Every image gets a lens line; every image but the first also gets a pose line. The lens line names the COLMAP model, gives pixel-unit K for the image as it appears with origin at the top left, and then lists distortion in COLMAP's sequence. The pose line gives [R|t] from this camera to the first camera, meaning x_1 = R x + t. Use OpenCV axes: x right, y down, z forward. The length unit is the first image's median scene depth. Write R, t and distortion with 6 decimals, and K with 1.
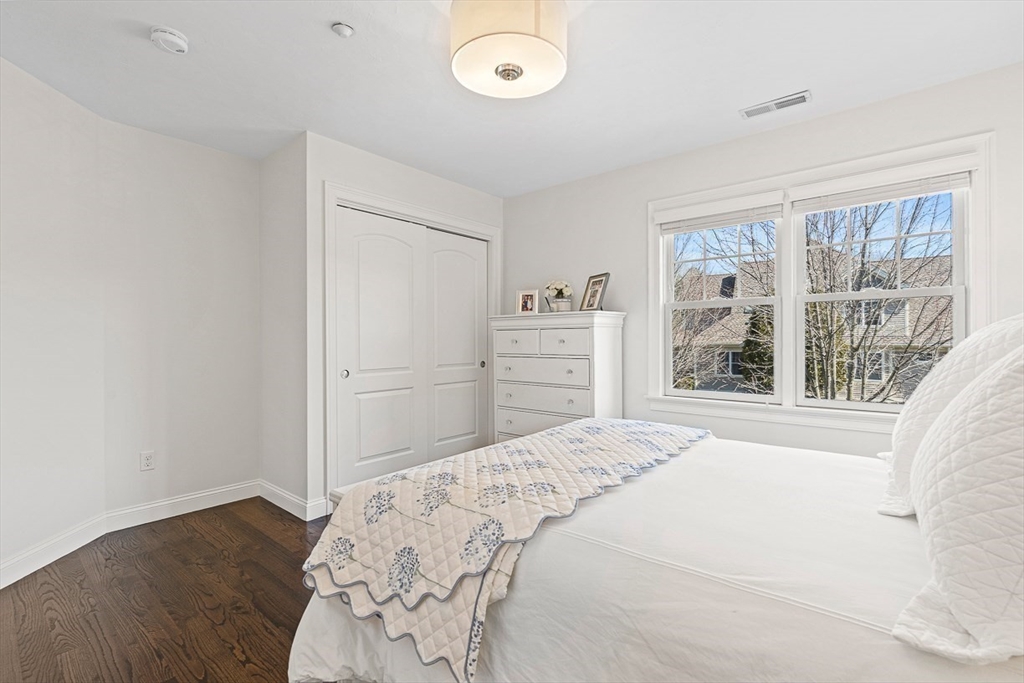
lens RADIAL K [[453.0, 0, 507.0], [0, 453.0, 336.6], [0, 0, 1]] dist [-0.009303, 0.000910]
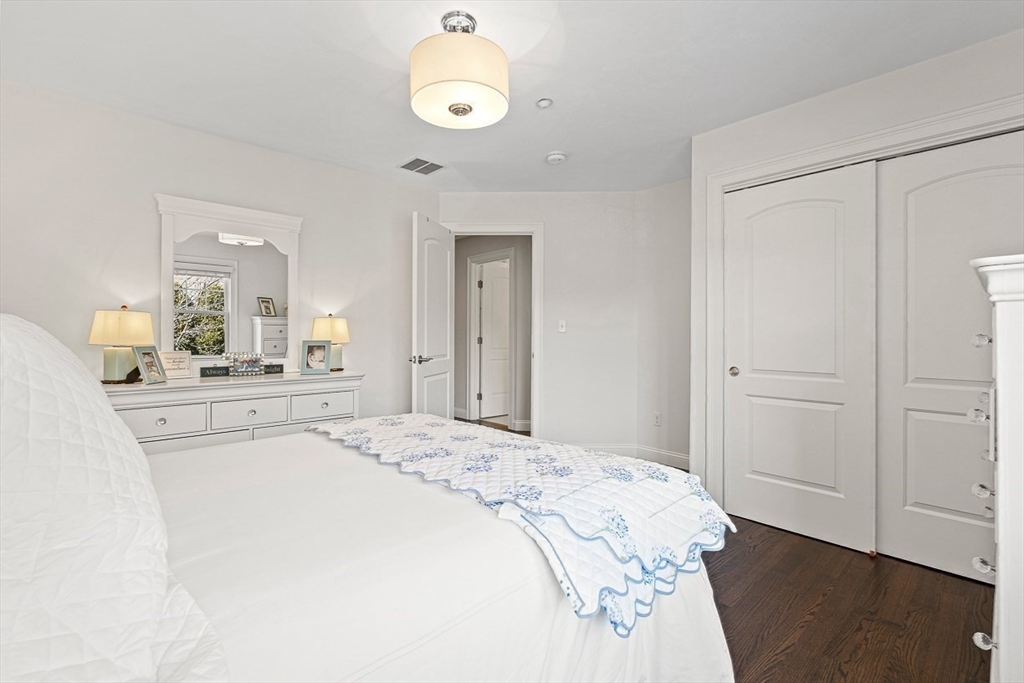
lens RADIAL K [[453.0, 0, 512.5], [0, 453.0, 336.3], [0, 0, 1]] dist [-0.009303, 0.000910]
pose [[-0.127254, 0.004307, -0.991861, 0.918935], [-0.001690, 0.999988, 0.004559, 0.010815], [0.991869, 0.002256, -0.127246, 0.991271]]
